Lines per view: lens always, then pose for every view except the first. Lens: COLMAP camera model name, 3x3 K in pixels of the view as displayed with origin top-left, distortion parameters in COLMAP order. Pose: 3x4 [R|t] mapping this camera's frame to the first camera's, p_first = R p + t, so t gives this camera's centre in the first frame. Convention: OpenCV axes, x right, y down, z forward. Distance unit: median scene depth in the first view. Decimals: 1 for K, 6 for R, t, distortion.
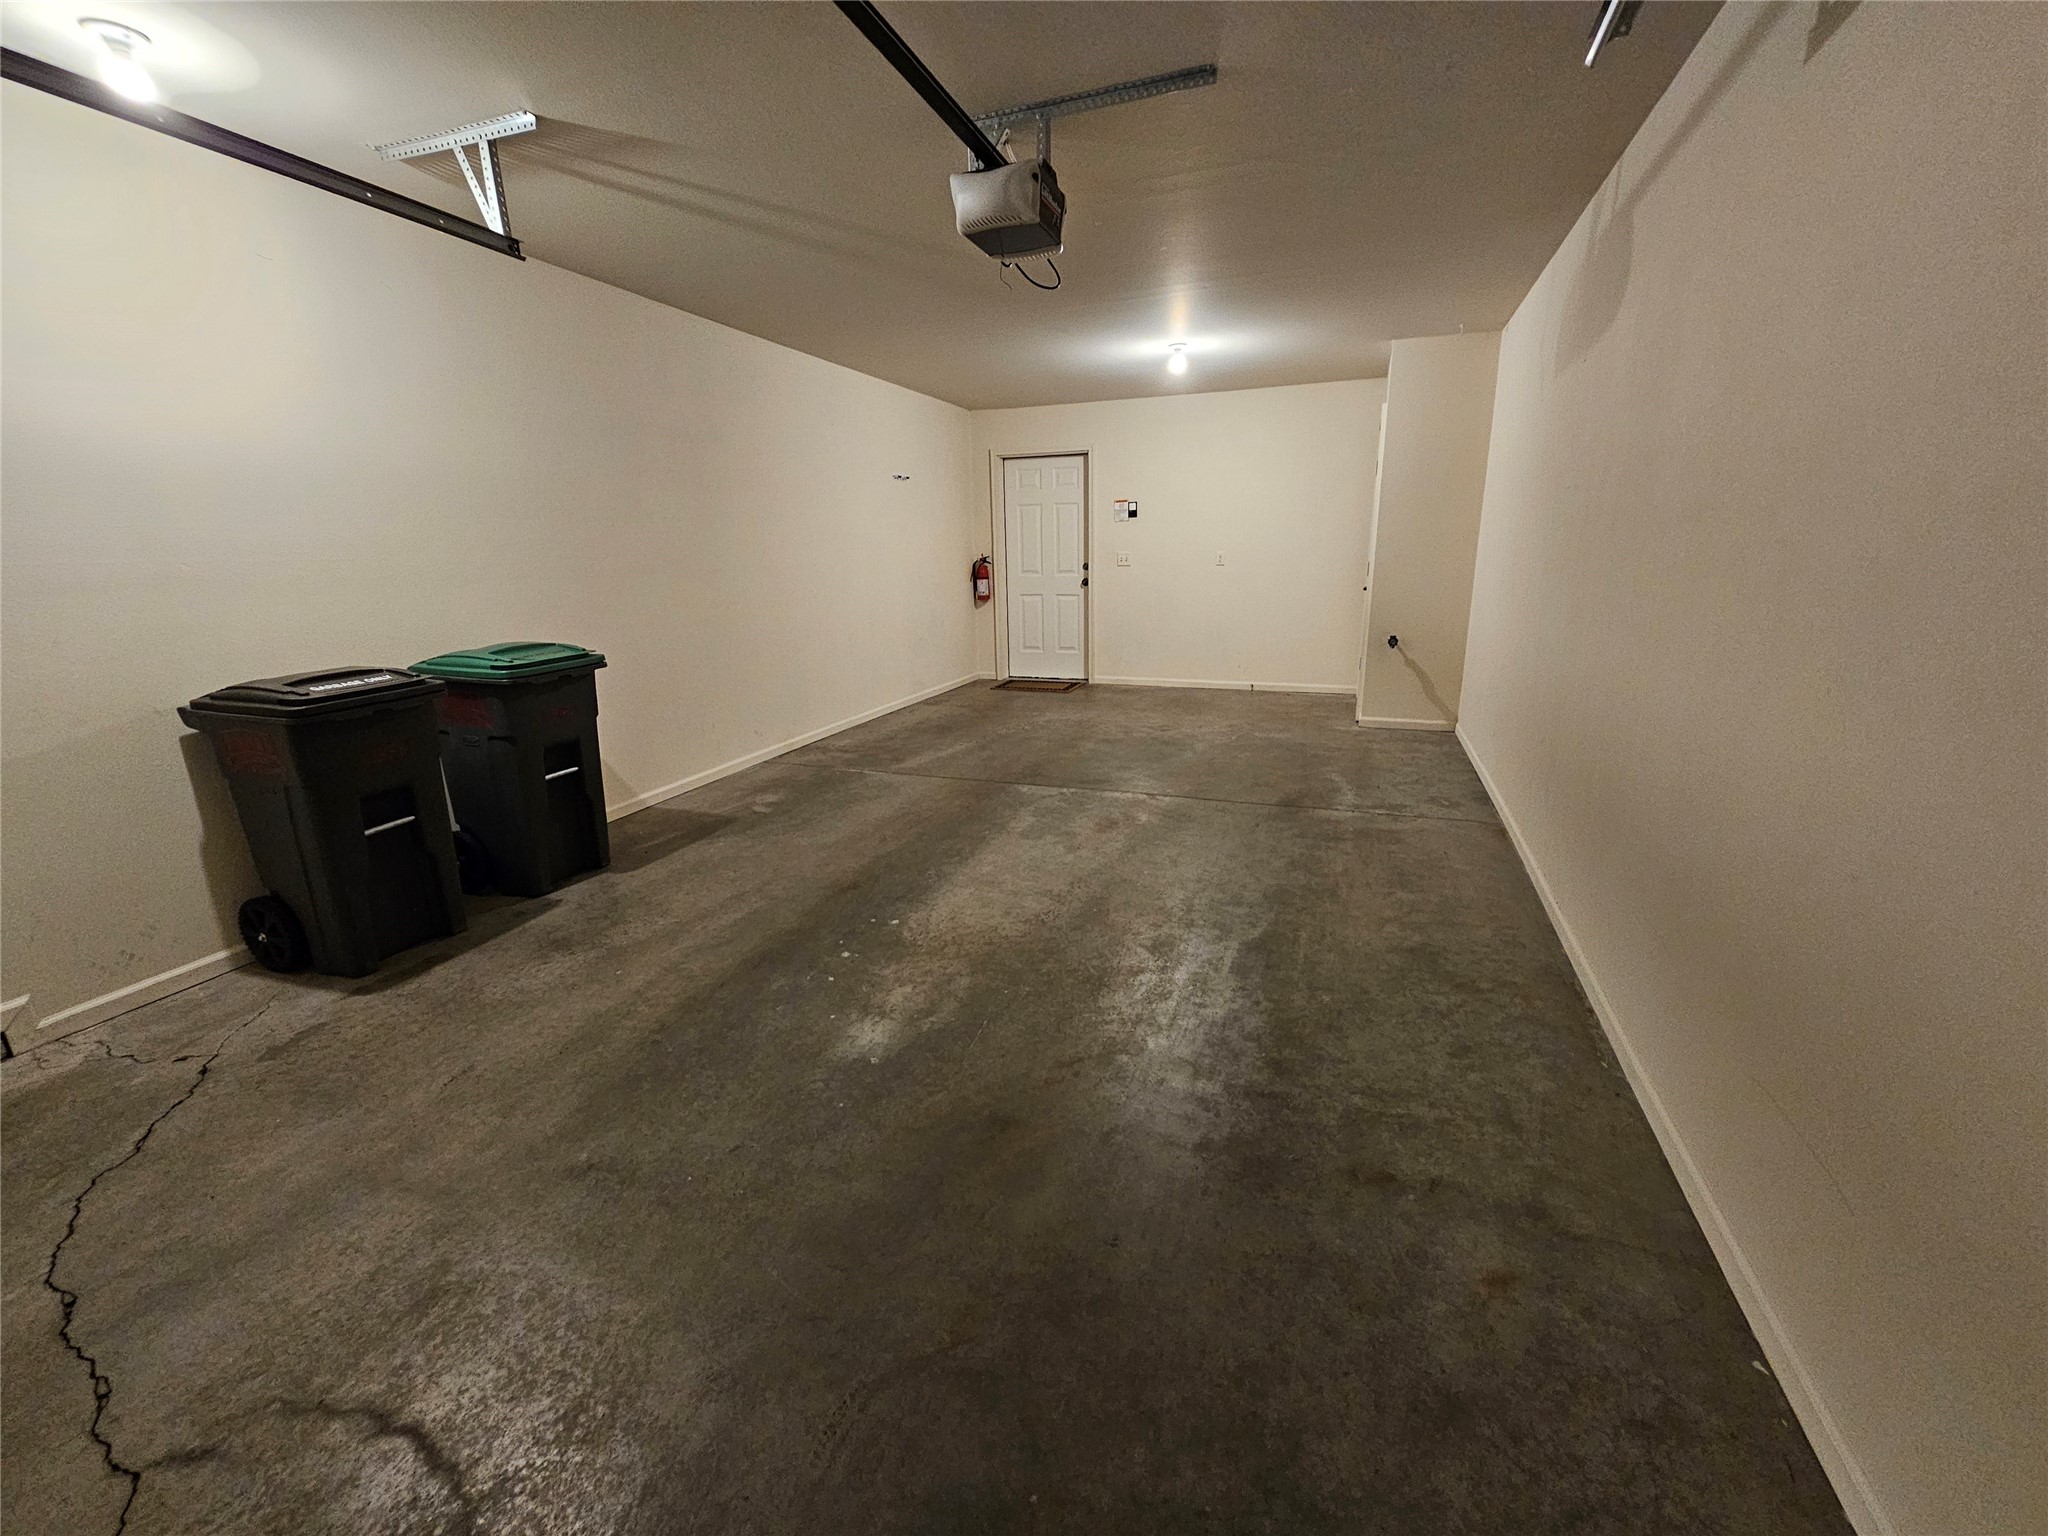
lens RADIAL K [[839.7, 0, 1027.9], [0, 839.7, 775.3], [0, 0, 1]] dist [-0.004746, 0.003002]
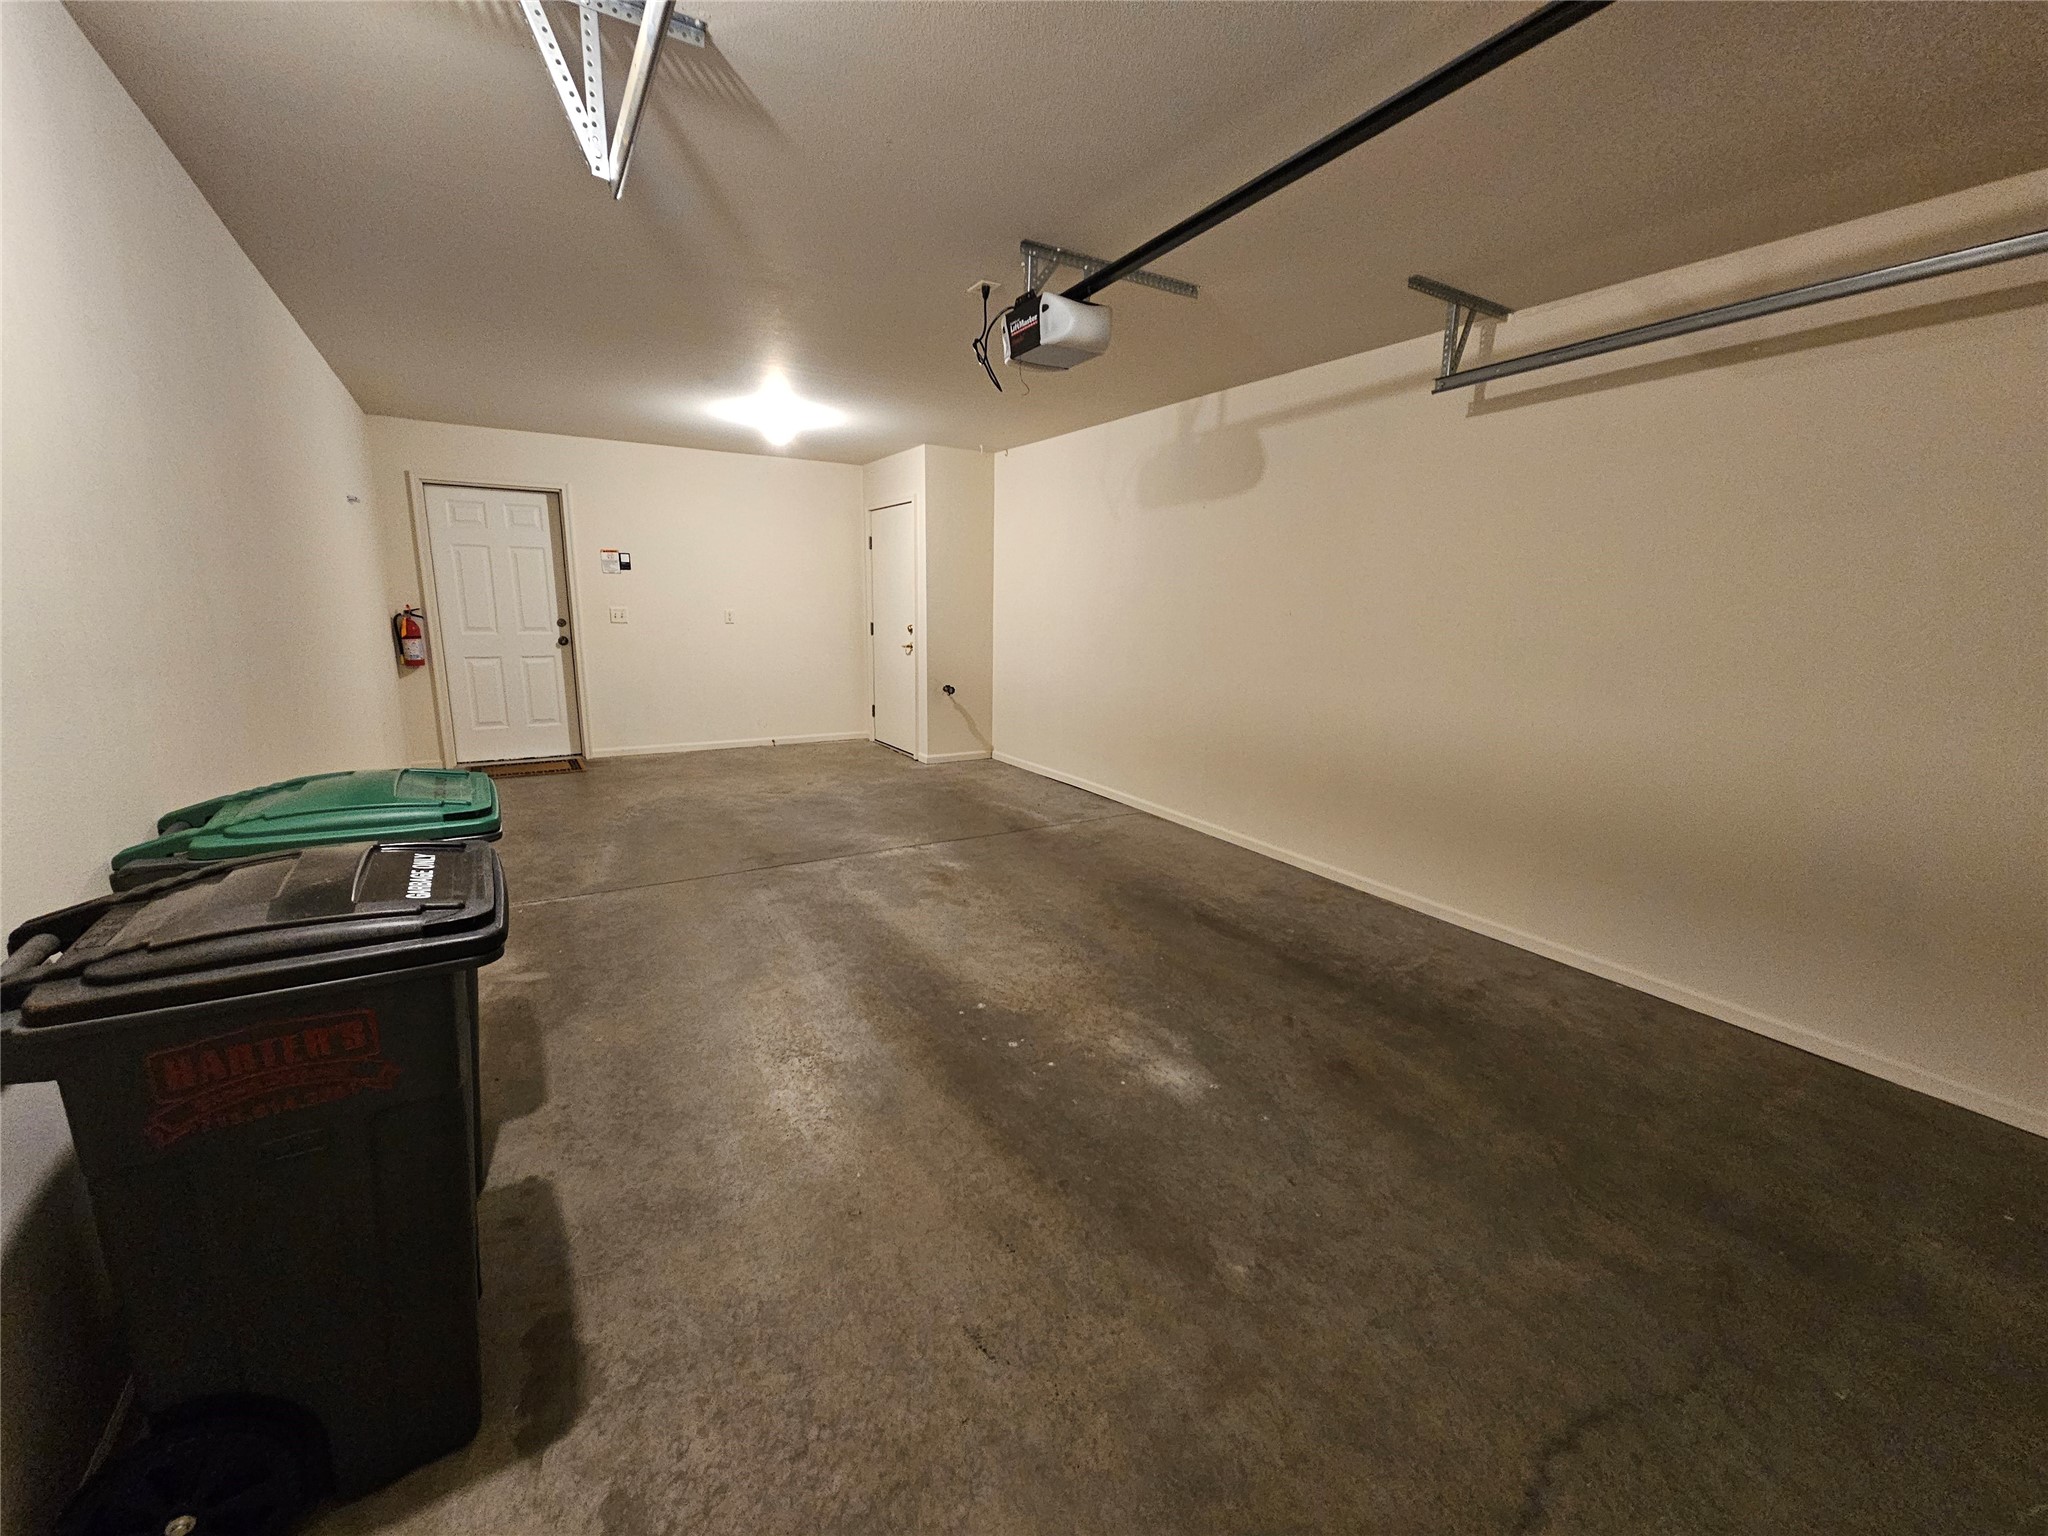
lens RADIAL K [[839.7, 0, 1027.9], [0, 839.7, 775.3], [0, 0, 1]] dist [-0.004746, 0.003002]
pose [[0.613213, -0.133325, 0.778585, -0.577623], [0.175865, 0.983958, 0.029982, -0.071558], [-0.770092, 0.118541, 0.626823, 0.224545]]
